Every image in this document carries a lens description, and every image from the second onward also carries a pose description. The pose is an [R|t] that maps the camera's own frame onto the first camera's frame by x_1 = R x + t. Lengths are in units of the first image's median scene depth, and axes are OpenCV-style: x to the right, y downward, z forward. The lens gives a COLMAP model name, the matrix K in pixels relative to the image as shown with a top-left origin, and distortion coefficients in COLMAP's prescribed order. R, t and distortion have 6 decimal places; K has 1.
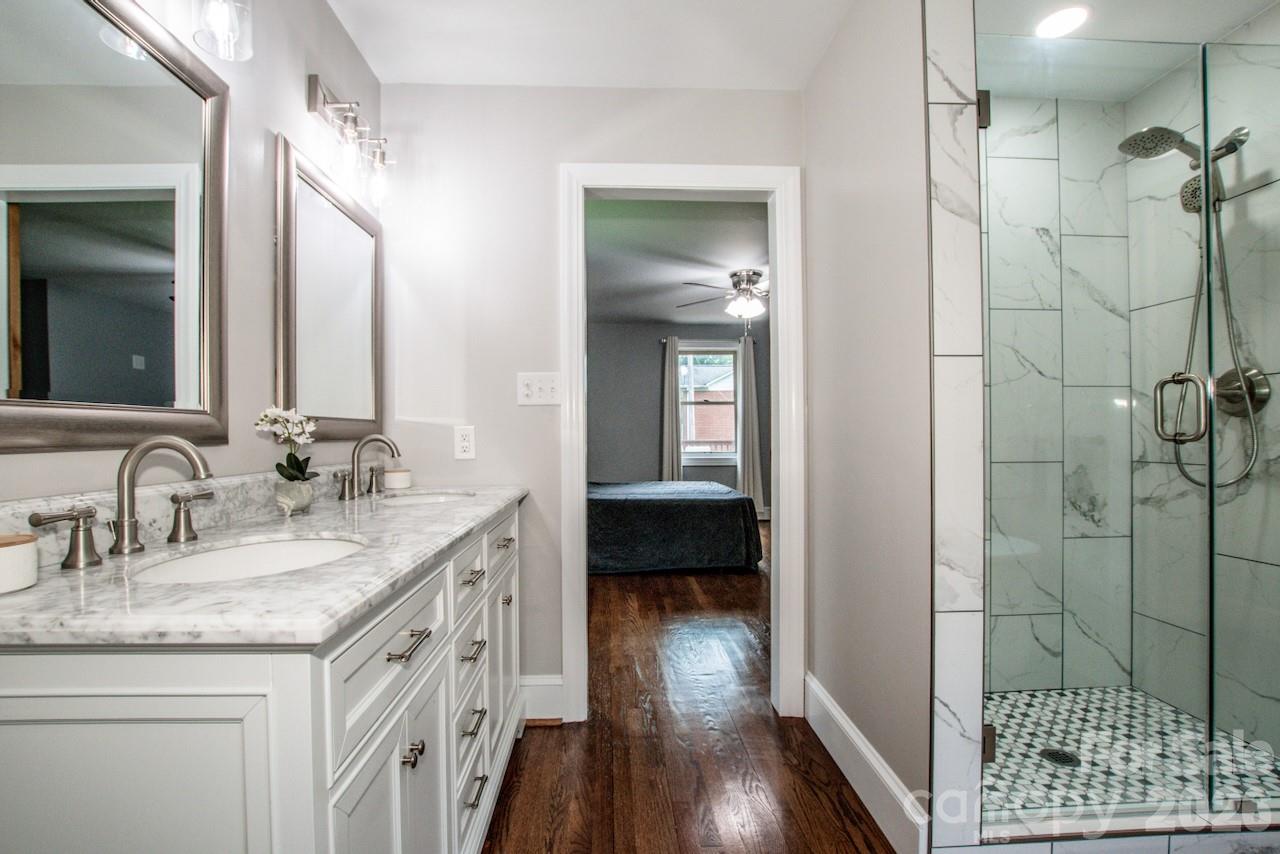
lens RADIAL K [[570.3, 0, 641.4], [0, 570.3, 428.3], [0, 0, 1]] dist [-0.030663, 0.005602]
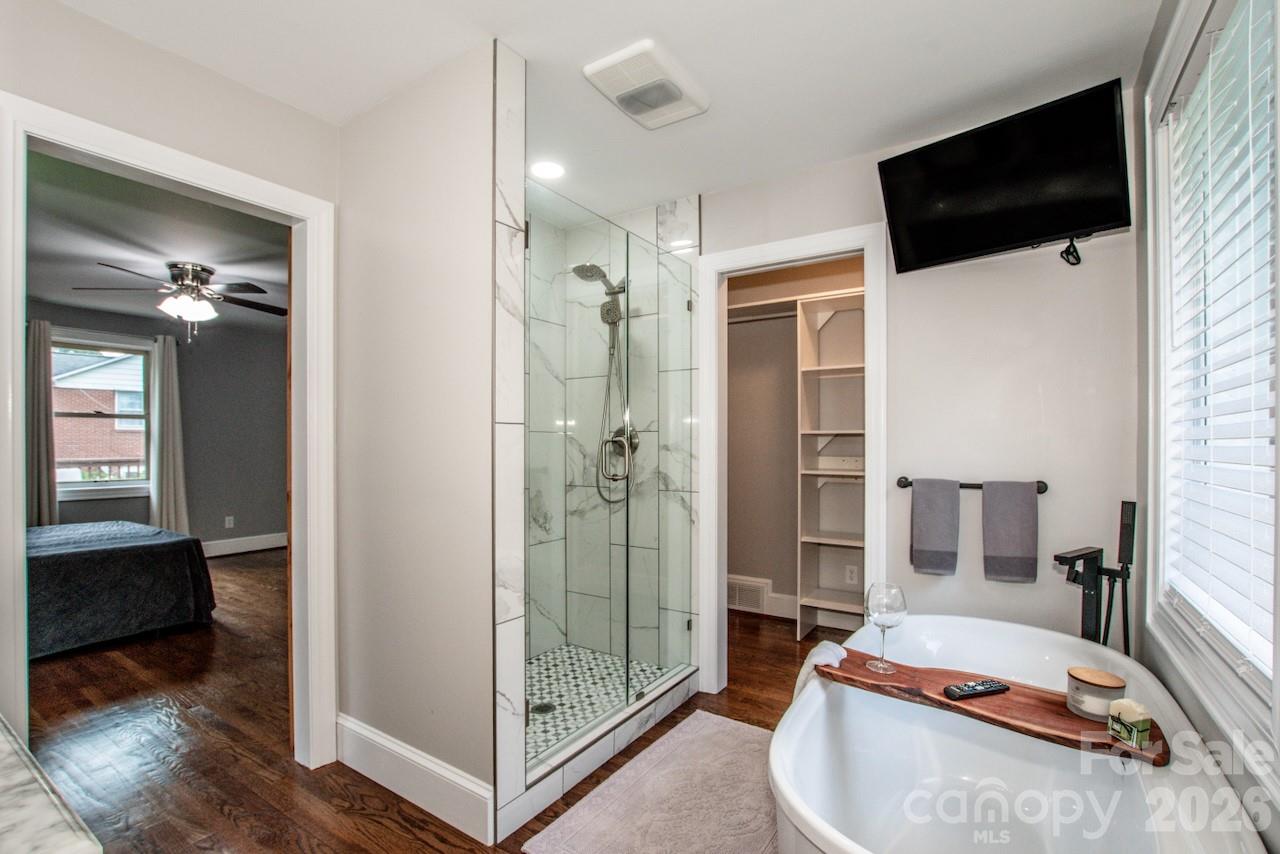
lens RADIAL K [[570.3, 0, 629.5], [0, 570.3, 445.8], [0, 0, 1]] dist [-0.030663, 0.005602]
pose [[0.605621, 0.002390, 0.795749, -0.190051], [-0.008301, 0.999960, 0.003314, -0.050932], [-0.795710, -0.008613, 0.605617, -0.005174]]
